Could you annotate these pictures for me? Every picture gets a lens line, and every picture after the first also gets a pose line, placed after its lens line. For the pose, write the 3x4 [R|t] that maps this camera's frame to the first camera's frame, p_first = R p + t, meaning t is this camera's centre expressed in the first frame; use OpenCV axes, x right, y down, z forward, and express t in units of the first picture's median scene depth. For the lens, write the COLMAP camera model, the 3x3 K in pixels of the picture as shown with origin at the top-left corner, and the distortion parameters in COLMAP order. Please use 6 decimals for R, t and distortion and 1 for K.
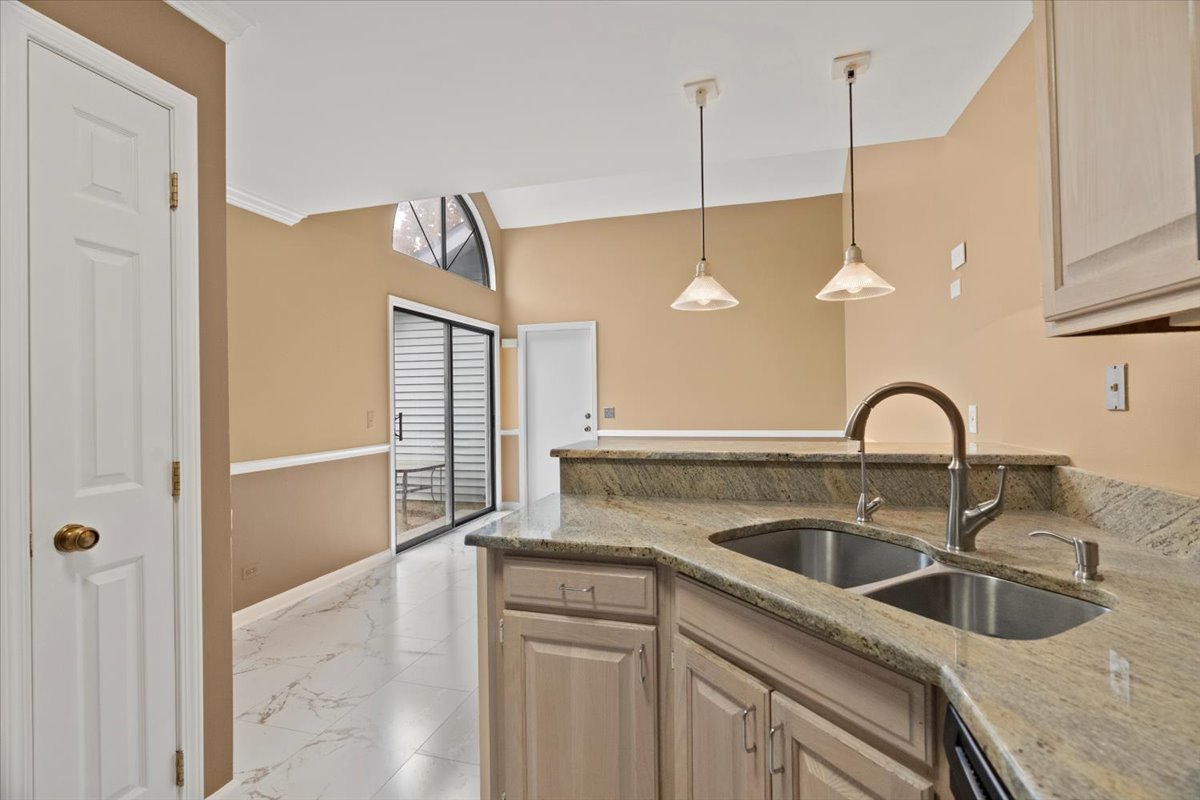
lens RADIAL K [[539.3, 0, 606.7], [0, 539.3, 397.6], [0, 0, 1]] dist [-0.011246, 0.004710]
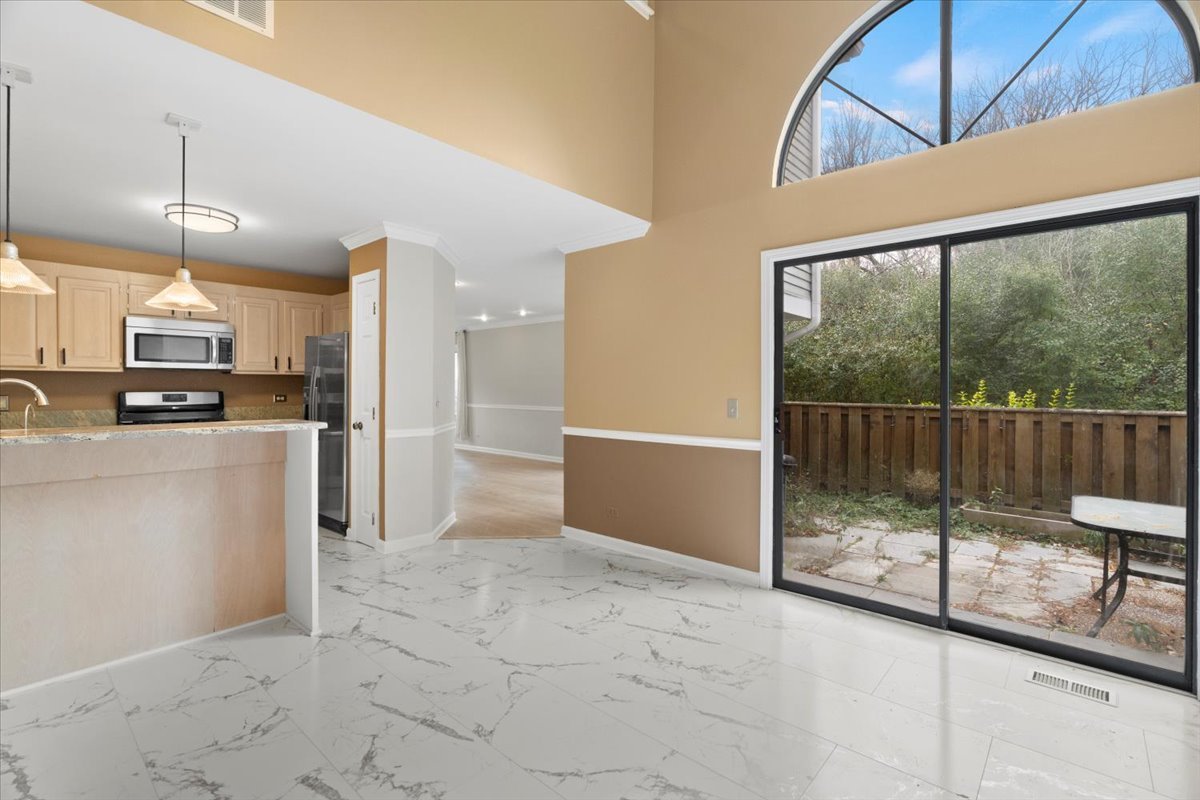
lens RADIAL K [[547.1, 0, 602.4], [0, 547.1, 386.6], [0, 0, 1]] dist [0.001547, 0.001030]
pose [[-0.442971, 0.010799, -0.896471, 0.890356], [0.005465, 0.999941, 0.009344, -0.005818], [0.896519, -0.000760, -0.443004, 2.455747]]
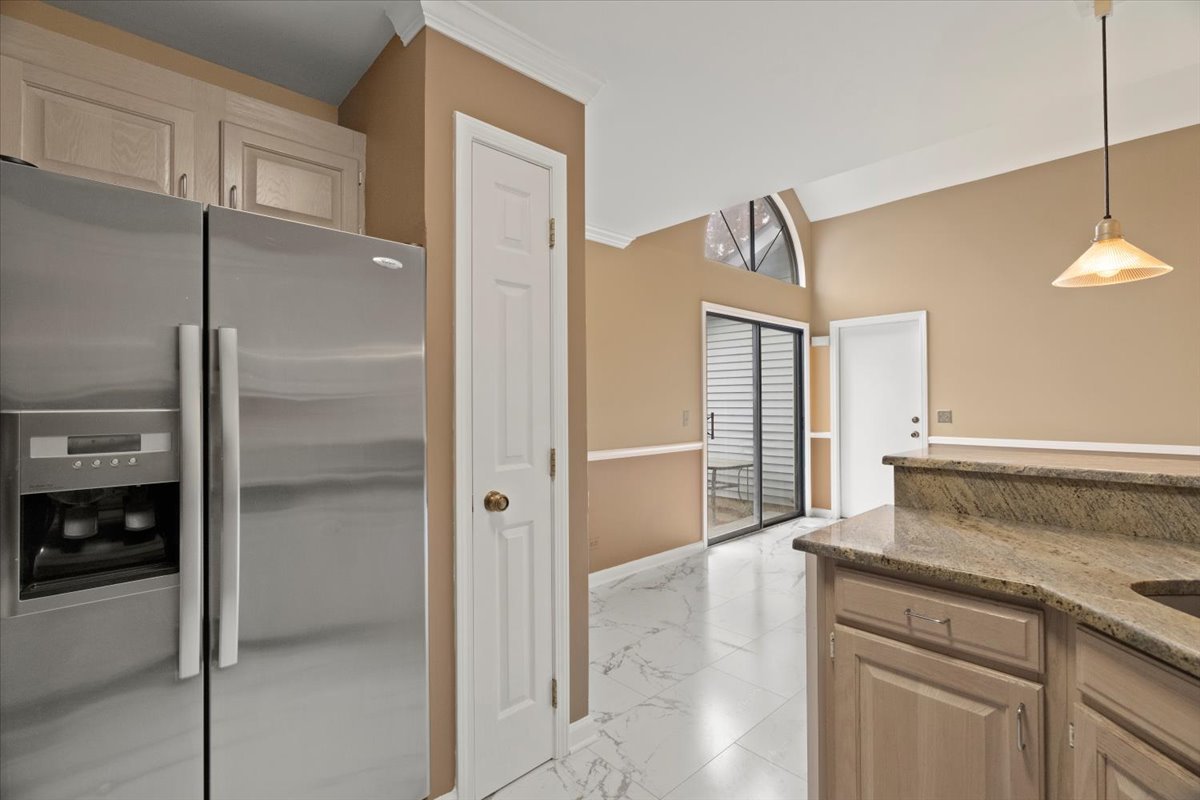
lens RADIAL K [[539.3, 0, 606.7], [0, 539.3, 397.6], [0, 0, 1]] dist [-0.011246, 0.004710]
pose [[0.855167, 0.002718, -0.518345, -0.031461], [-0.003345, 0.999994, -0.000275, -0.000049], [0.518341, 0.001969, 0.855172, -0.010021]]
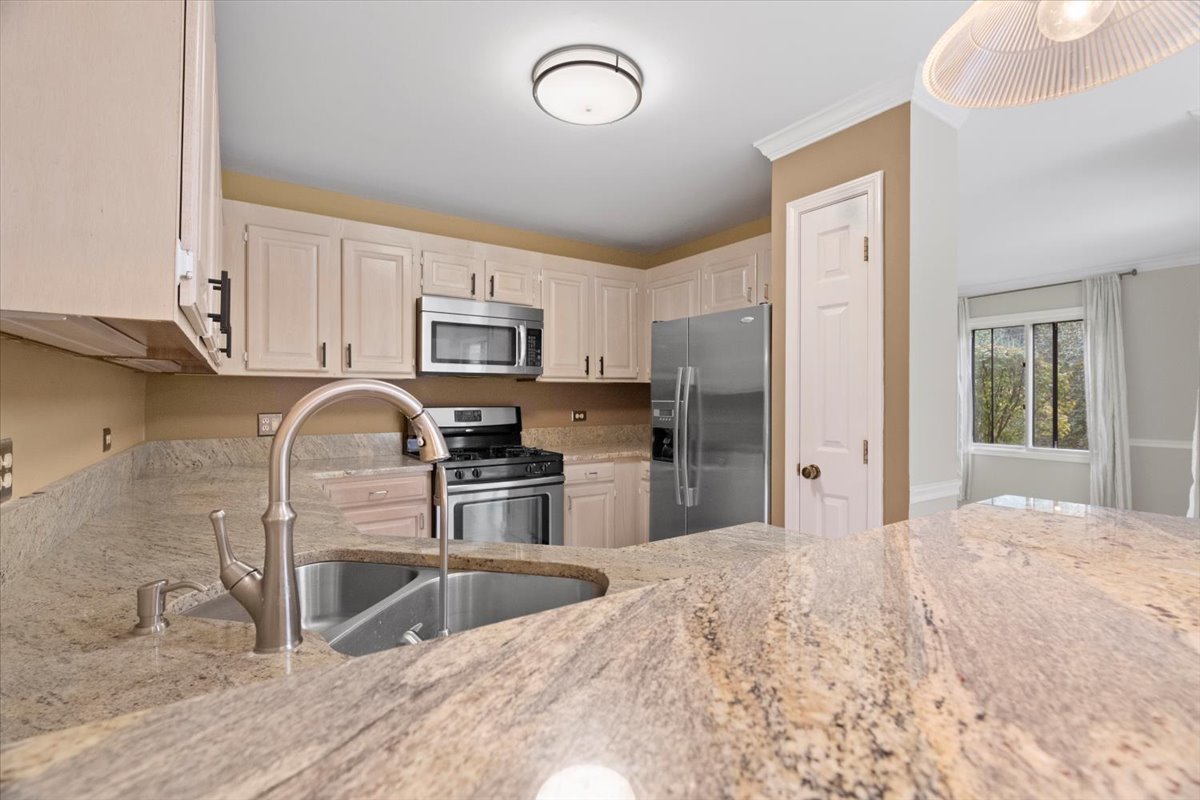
lens RADIAL K [[539.3, 0, 606.7], [0, 539.3, 397.6], [0, 0, 1]] dist [-0.011246, 0.004710]
pose [[-0.642480, 0.010623, -0.766229, 0.549703], [0.009598, 0.999937, 0.005816, -0.006534], [0.766242, -0.003618, -0.642542, 1.038972]]
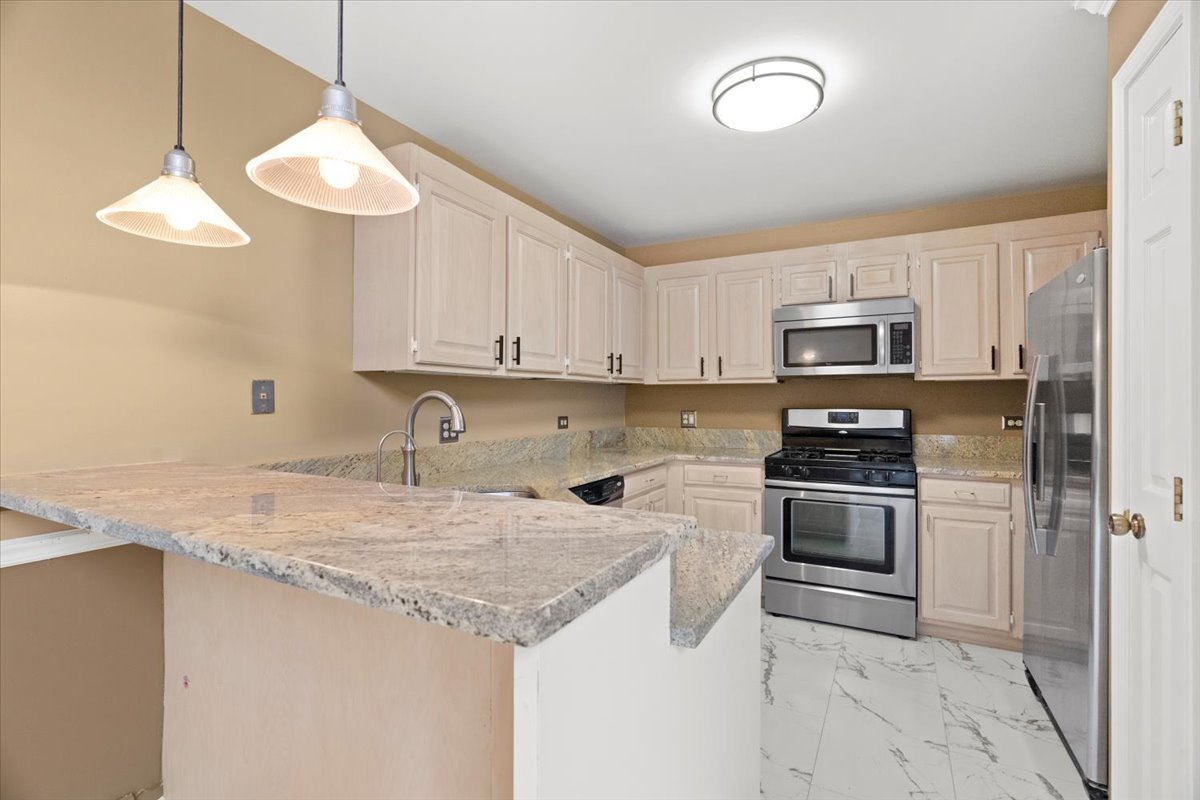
lens RADIAL K [[539.3, 0, 606.7], [0, 539.3, 397.6], [0, 0, 1]] dist [-0.011246, 0.004710]
pose [[-0.976357, 0.012413, 0.215808, -0.125536], [0.010372, 0.999890, -0.010588, 0.004175], [-0.215915, -0.008099, -0.976379, 1.435067]]
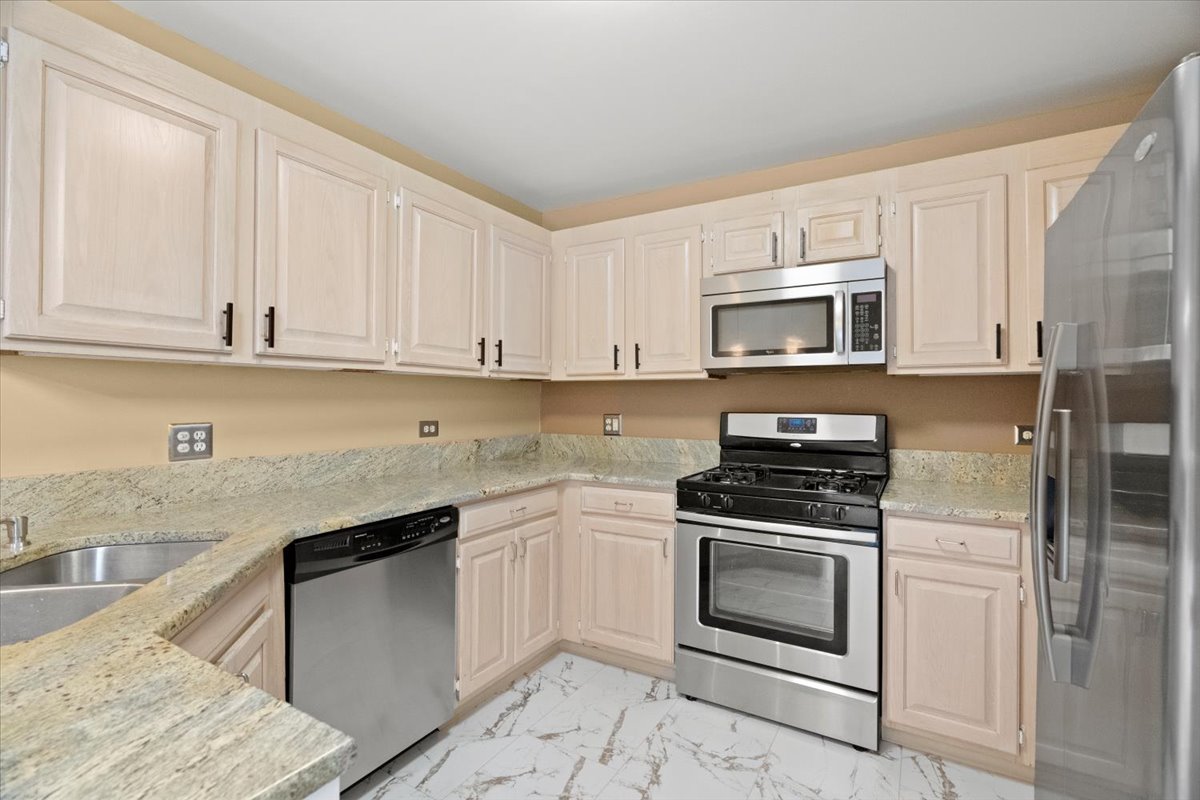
lens RADIAL K [[539.3, 0, 606.7], [0, 539.3, 397.6], [0, 0, 1]] dist [-0.011246, 0.004710]
pose [[-0.966126, 0.007848, 0.257952, -0.387408], [0.005165, 0.999925, -0.011076, 0.004007], [-0.258020, -0.009369, -0.966094, 0.942162]]
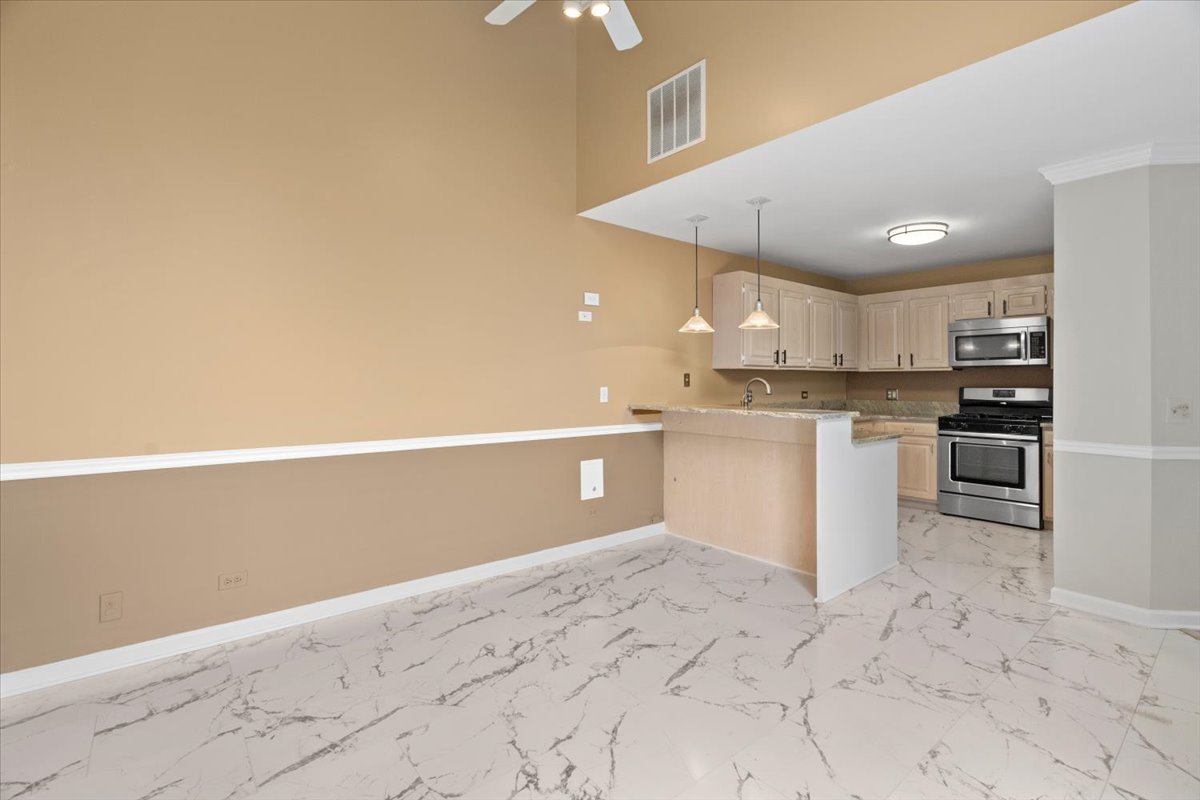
lens RADIAL K [[545.3, 0, 602.6], [0, 545.3, 376.1], [0, 0, 1]] dist [-0.011359, 0.000100]
pose [[-0.816589, 0.016344, 0.576989, -0.422842], [0.005821, 0.999781, -0.020082, 0.015444], [-0.577191, -0.013040, -0.816505, 2.814108]]
